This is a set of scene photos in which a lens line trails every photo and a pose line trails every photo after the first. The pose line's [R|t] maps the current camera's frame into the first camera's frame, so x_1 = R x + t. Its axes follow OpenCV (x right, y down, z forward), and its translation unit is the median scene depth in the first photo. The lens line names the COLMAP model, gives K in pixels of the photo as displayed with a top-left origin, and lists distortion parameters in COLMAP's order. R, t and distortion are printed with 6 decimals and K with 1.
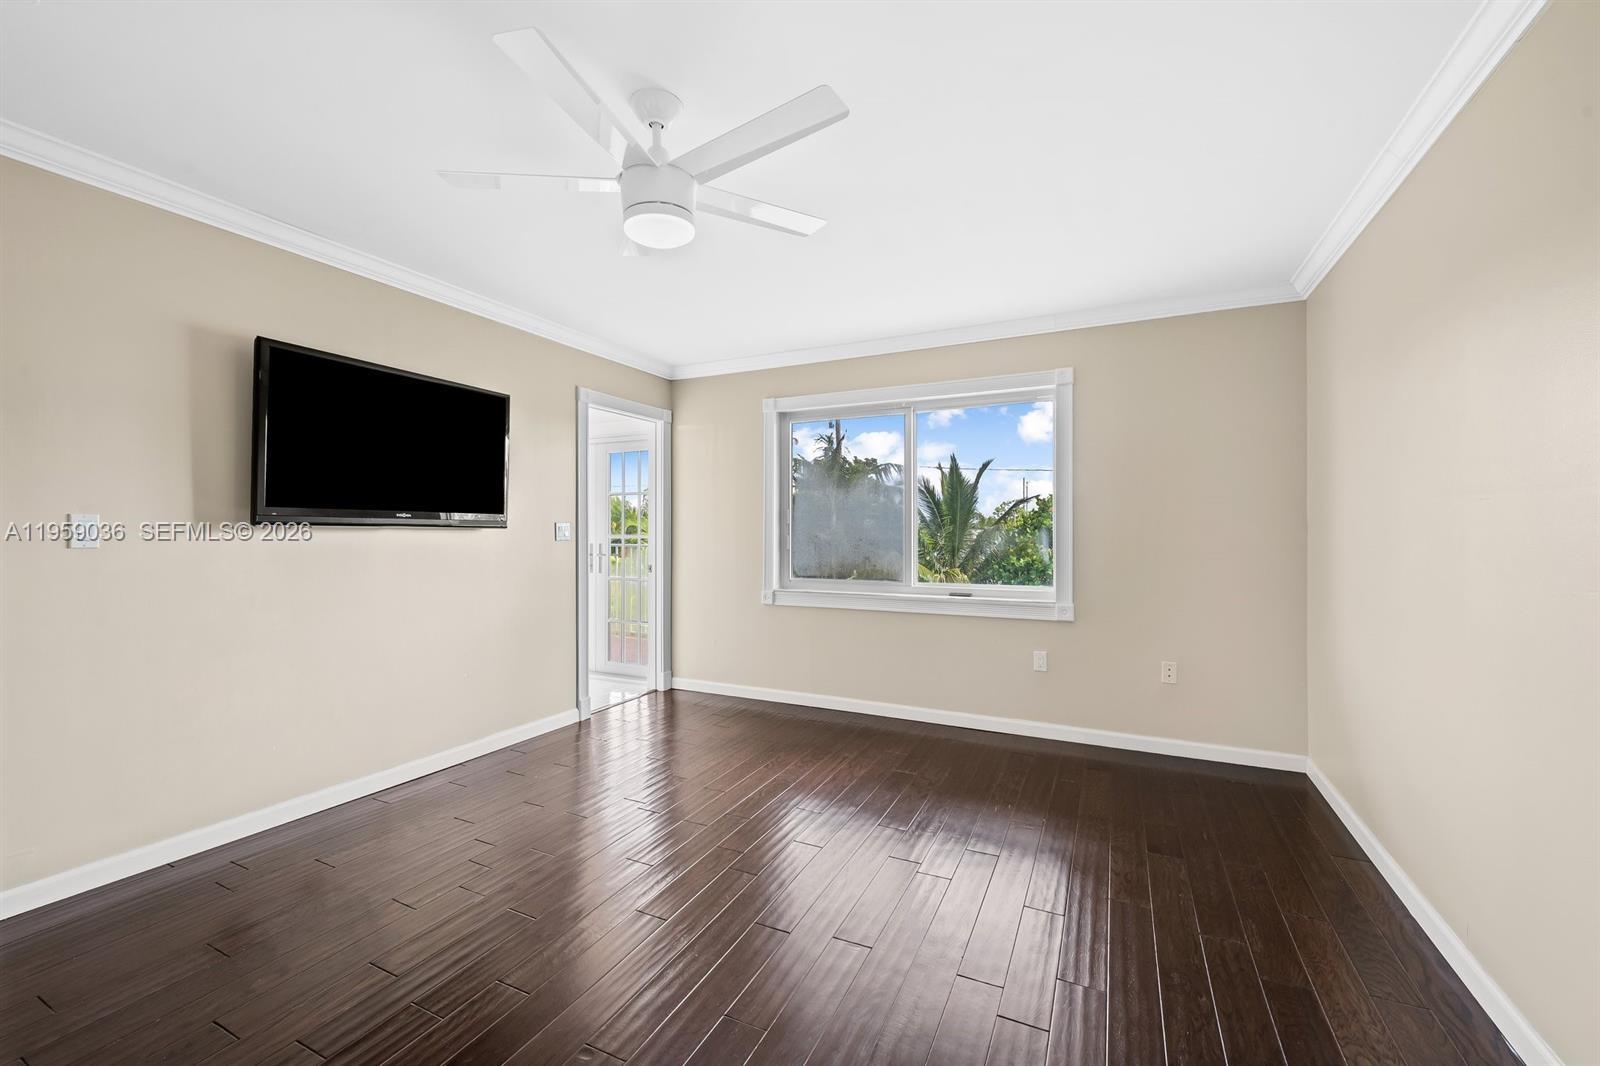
lens RADIAL K [[654.9, 0, 794.9], [0, 654.9, 528.0], [0, 0, 1]] dist [0.002417, -0.002967]
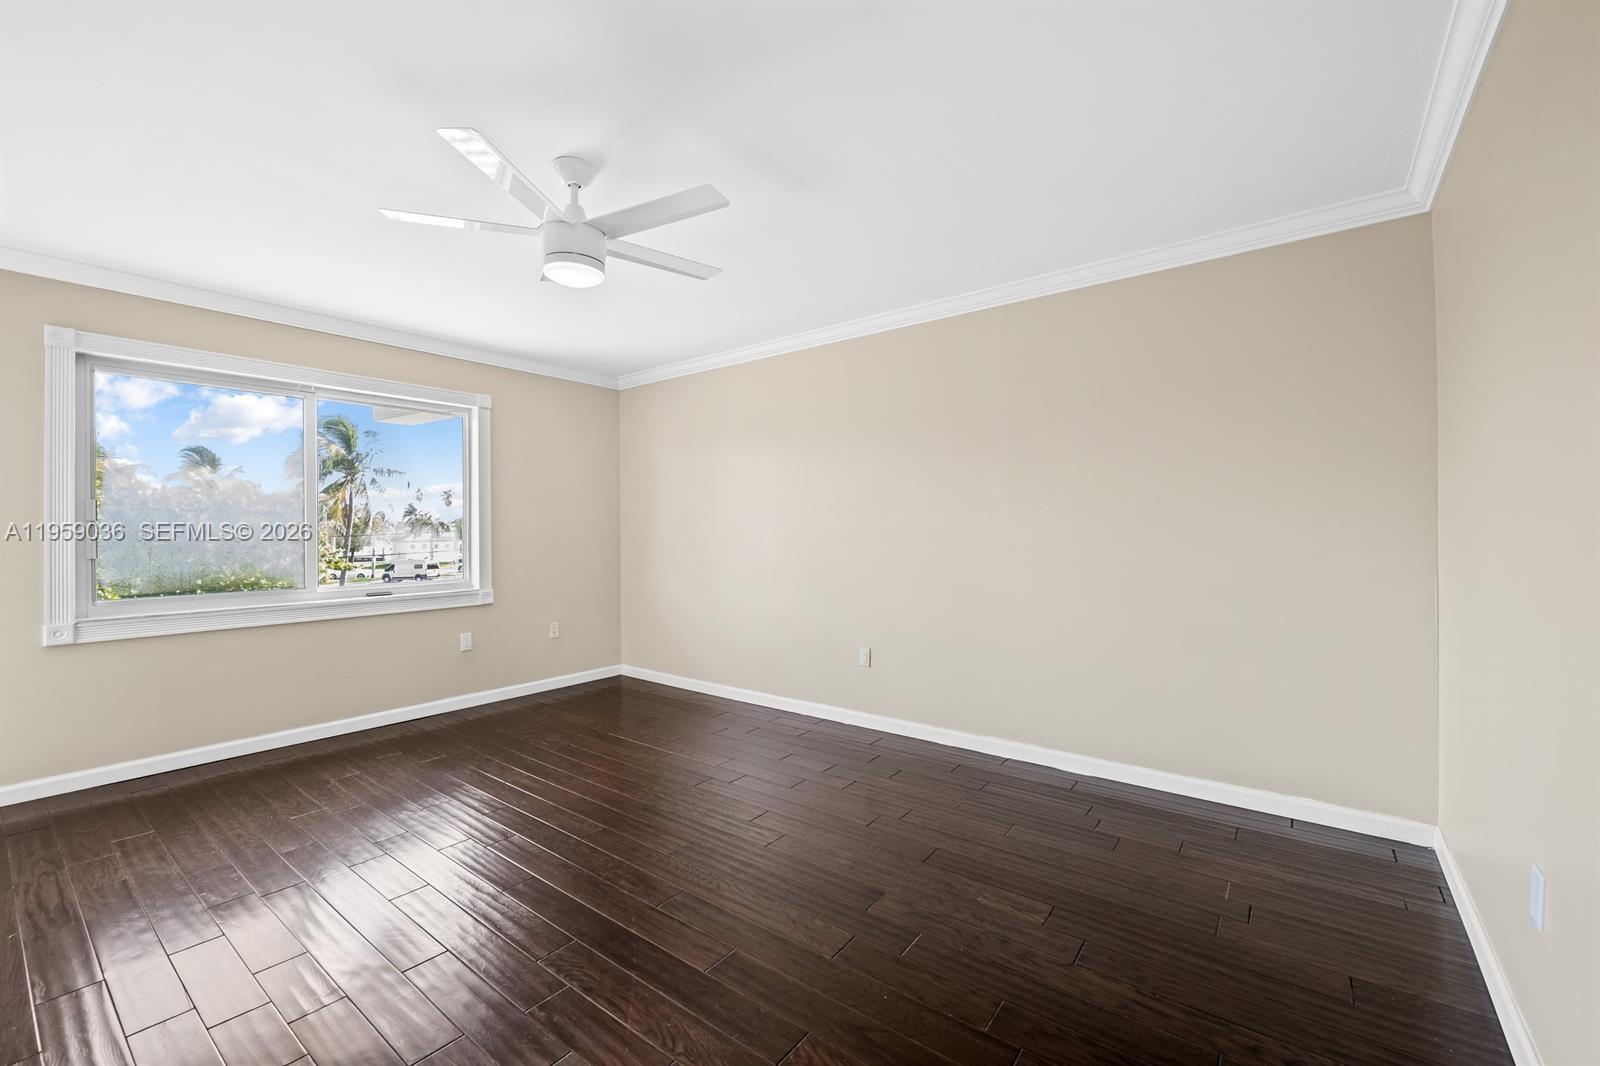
lens RADIAL K [[654.9, 0, 794.9], [0, 654.9, 528.0], [0, 0, 1]] dist [0.002417, -0.002967]
pose [[0.201074, 0.003651, 0.979569, -0.661955], [0.005040, 0.999976, -0.004762, 0.010015], [-0.979563, 0.005895, 0.201051, 0.198525]]
